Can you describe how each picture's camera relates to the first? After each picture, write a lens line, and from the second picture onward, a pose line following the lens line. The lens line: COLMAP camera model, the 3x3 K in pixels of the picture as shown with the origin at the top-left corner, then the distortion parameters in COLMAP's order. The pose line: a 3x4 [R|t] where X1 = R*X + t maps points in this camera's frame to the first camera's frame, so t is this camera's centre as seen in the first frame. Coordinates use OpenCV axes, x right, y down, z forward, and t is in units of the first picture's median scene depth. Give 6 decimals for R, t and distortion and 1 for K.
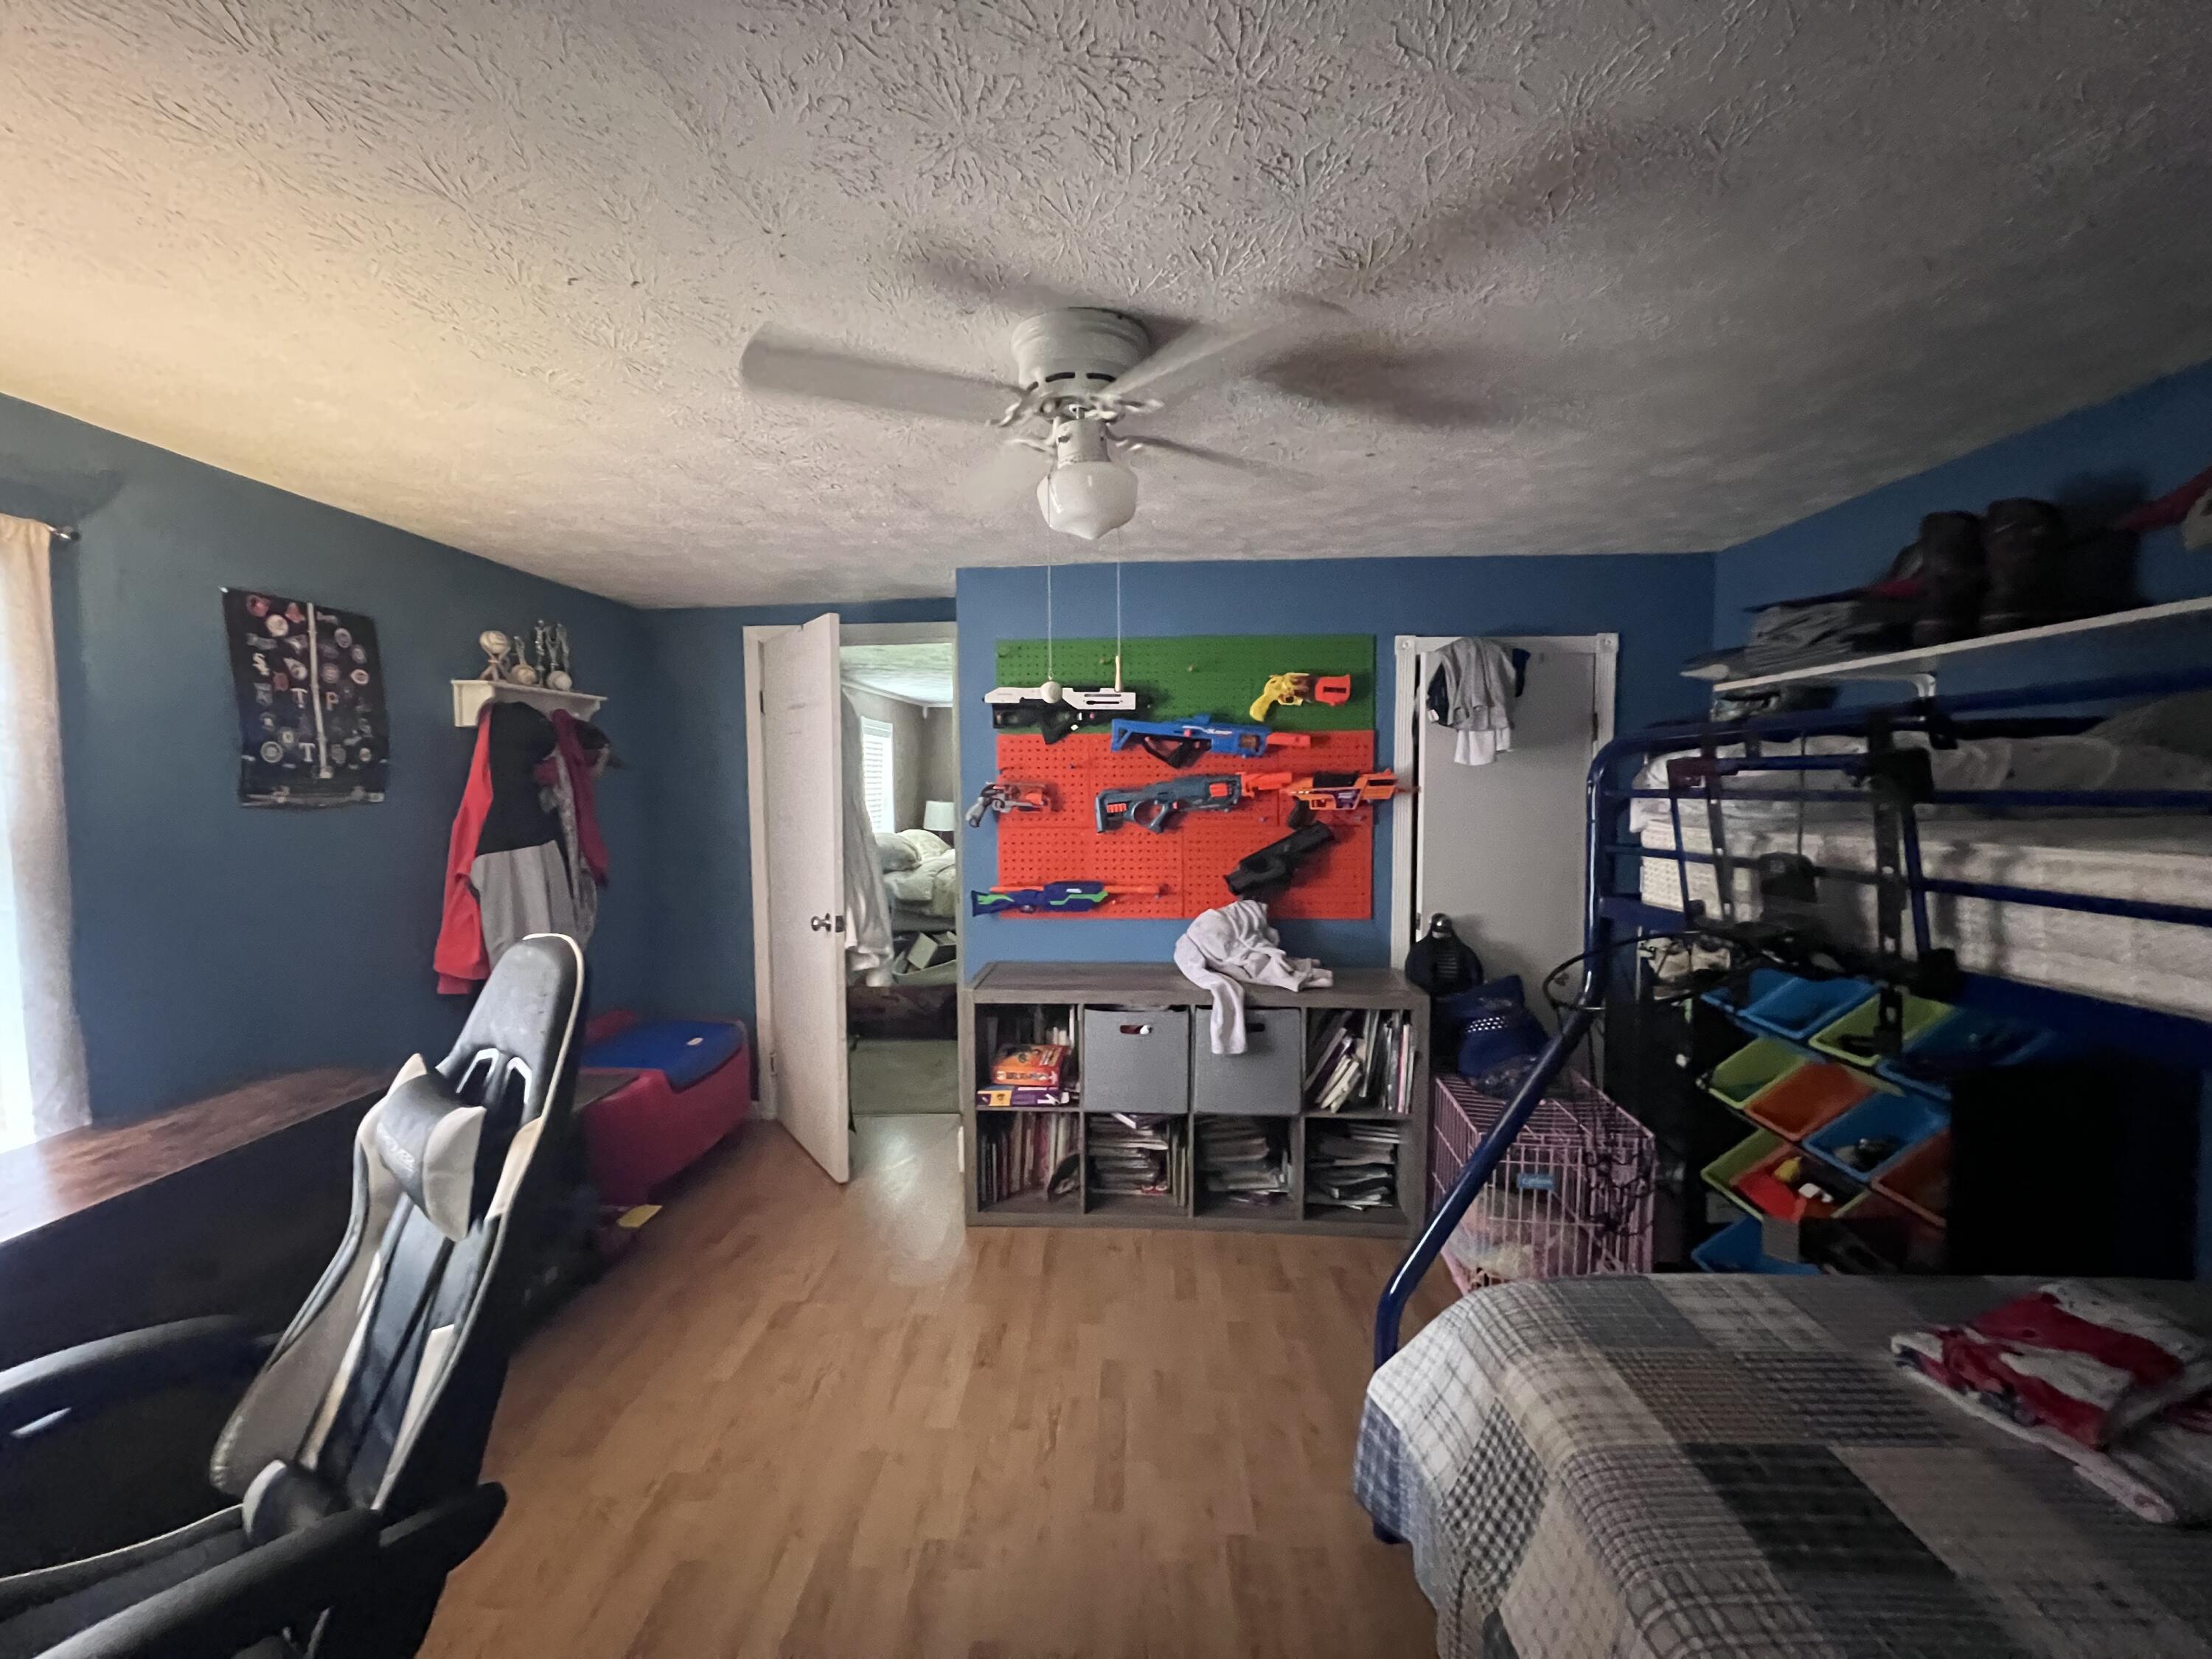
lens RADIAL K [[882.1, 0, 1109.3], [0, 882.1, 832.8], [0, 0, 1]] dist [-0.001359, -0.000278]
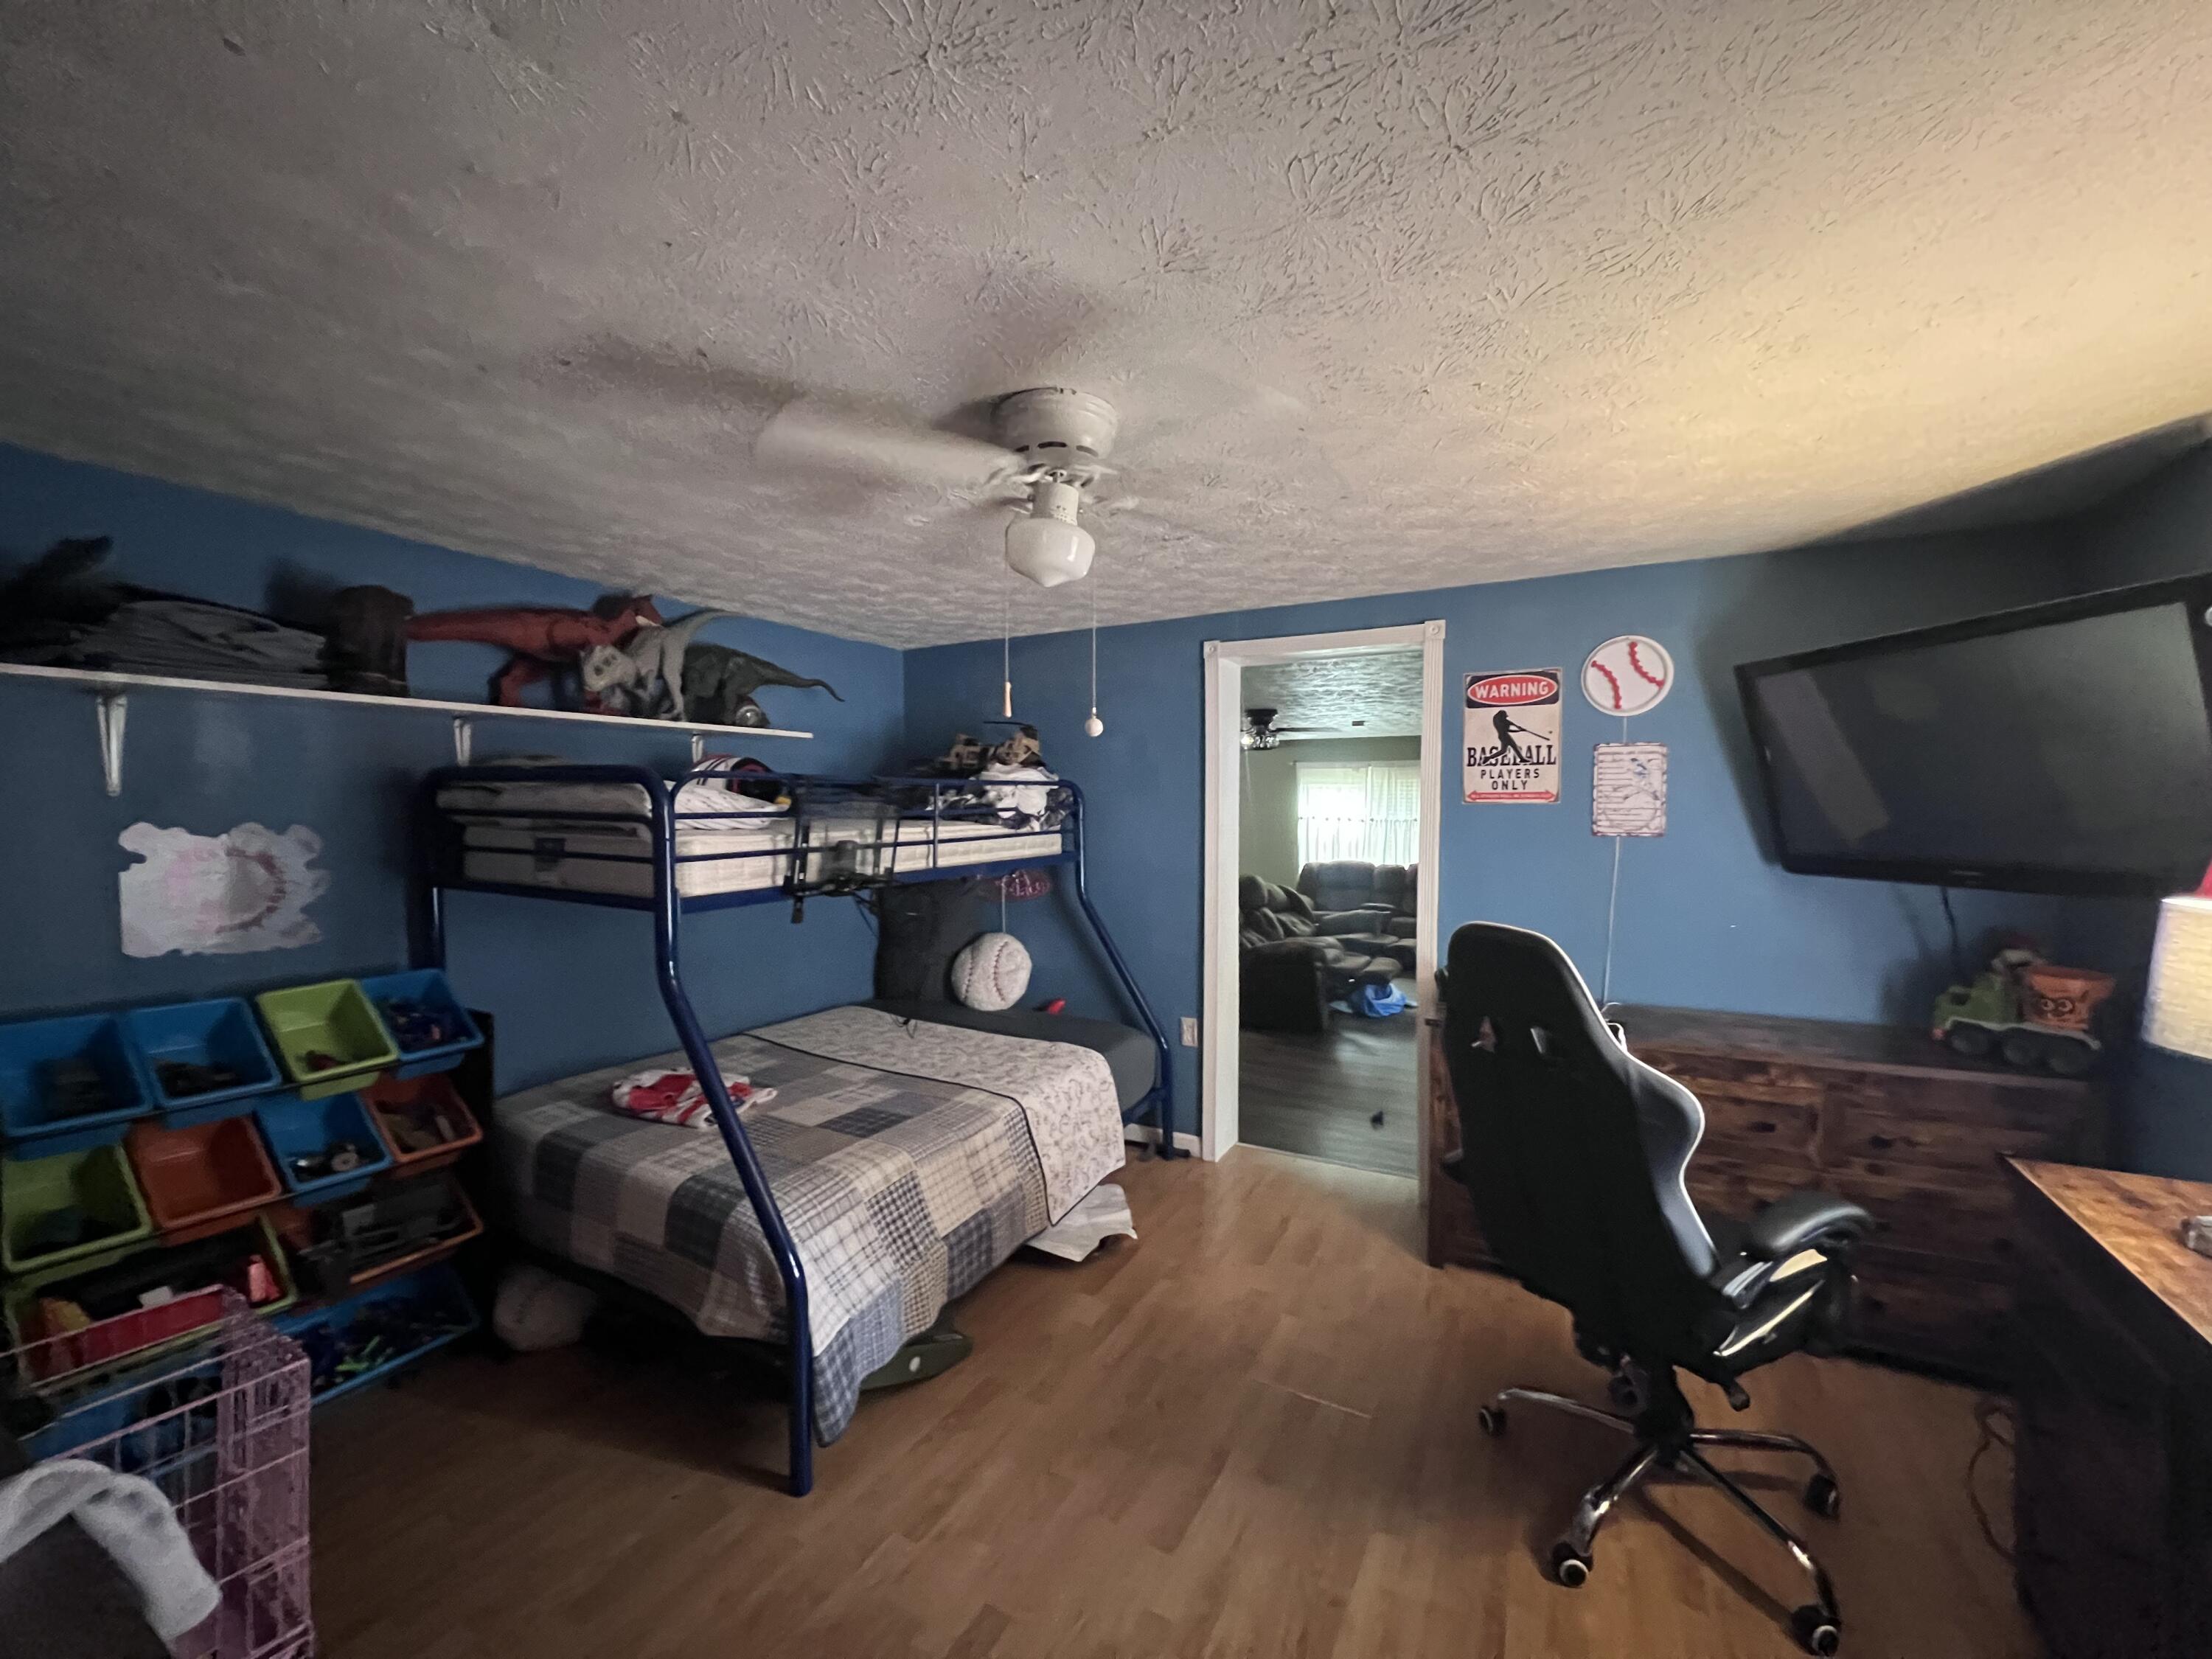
lens RADIAL K [[882.1, 0, 1119.1], [0, 882.1, 835.4], [0, 0, 1]] dist [-0.001359, -0.000278]
pose [[-0.901930, -0.008205, 0.431803, -0.737524], [0.028787, 0.996454, 0.079063, -0.134368], [-0.430921, 0.083739, -0.898496, 2.514680]]
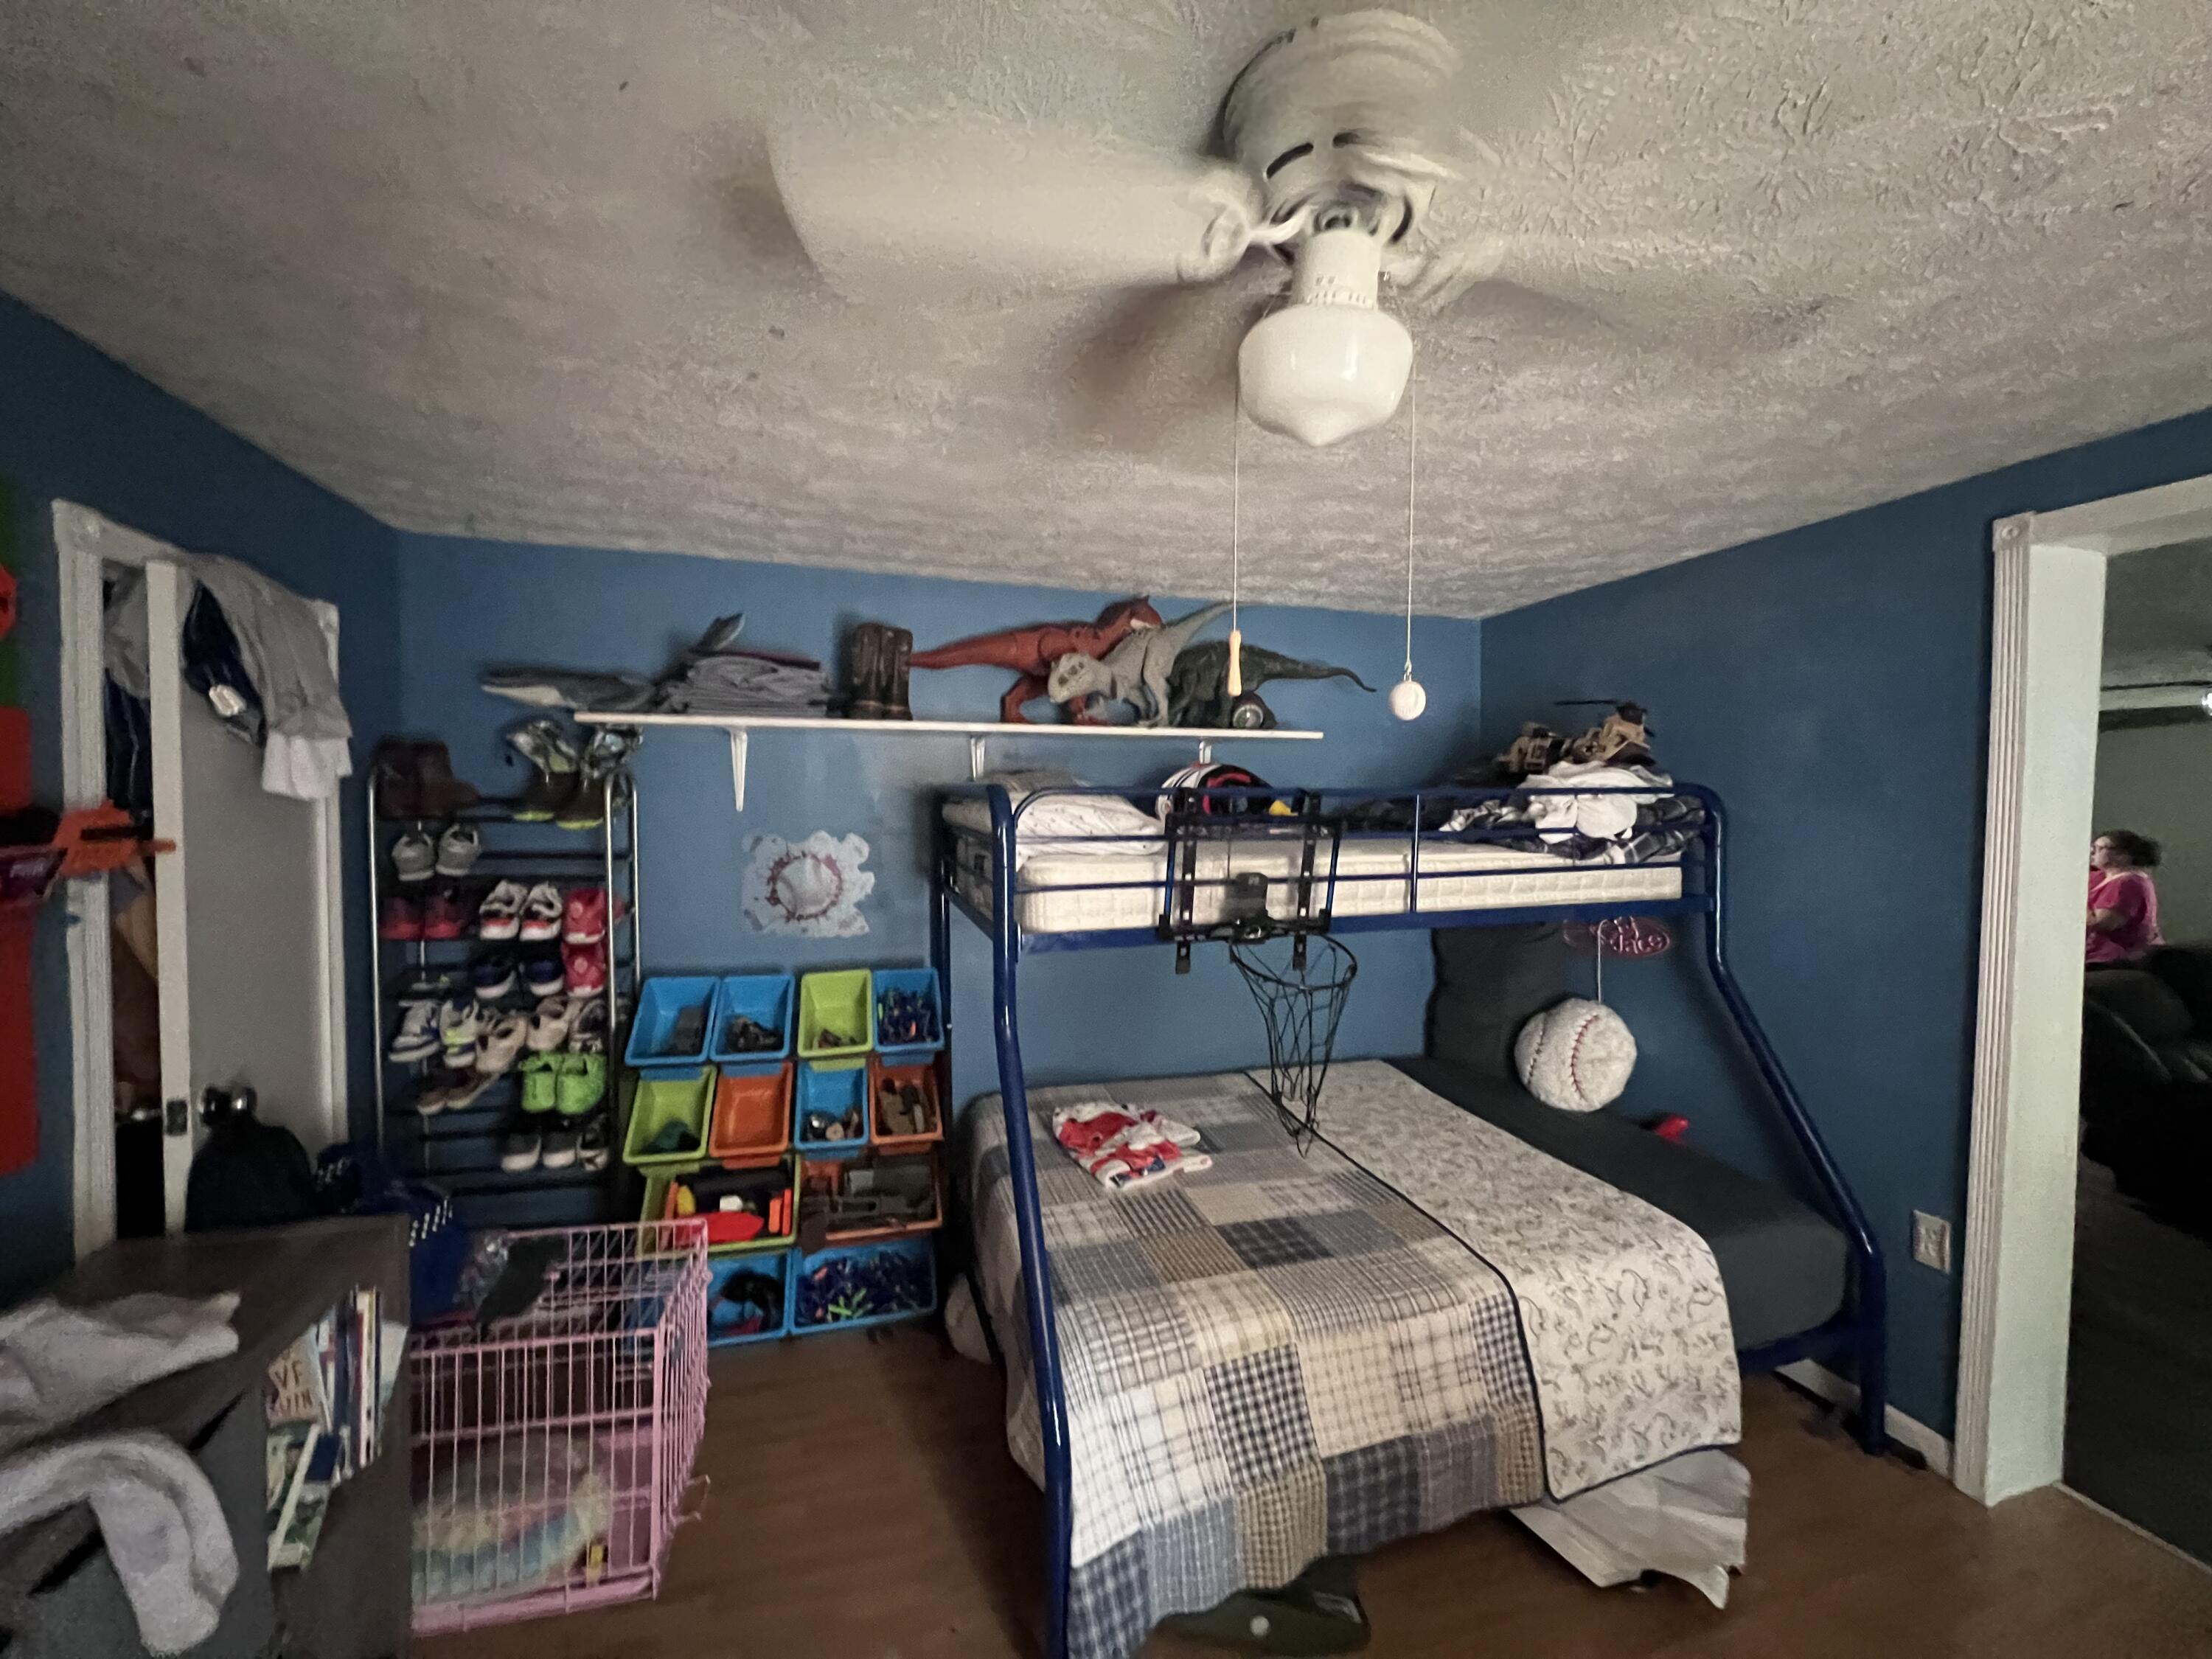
lens RADIAL K [[889.7, 0, 1105.1], [0, 889.7, 835.7], [0, 0, 1]] dist [-0.001014, 0.000408]
pose [[-0.334130, -0.030261, 0.942041, -0.687295], [0.047722, 0.997659, 0.048974, -0.134315], [-0.941318, 0.061320, -0.331904, 1.711968]]
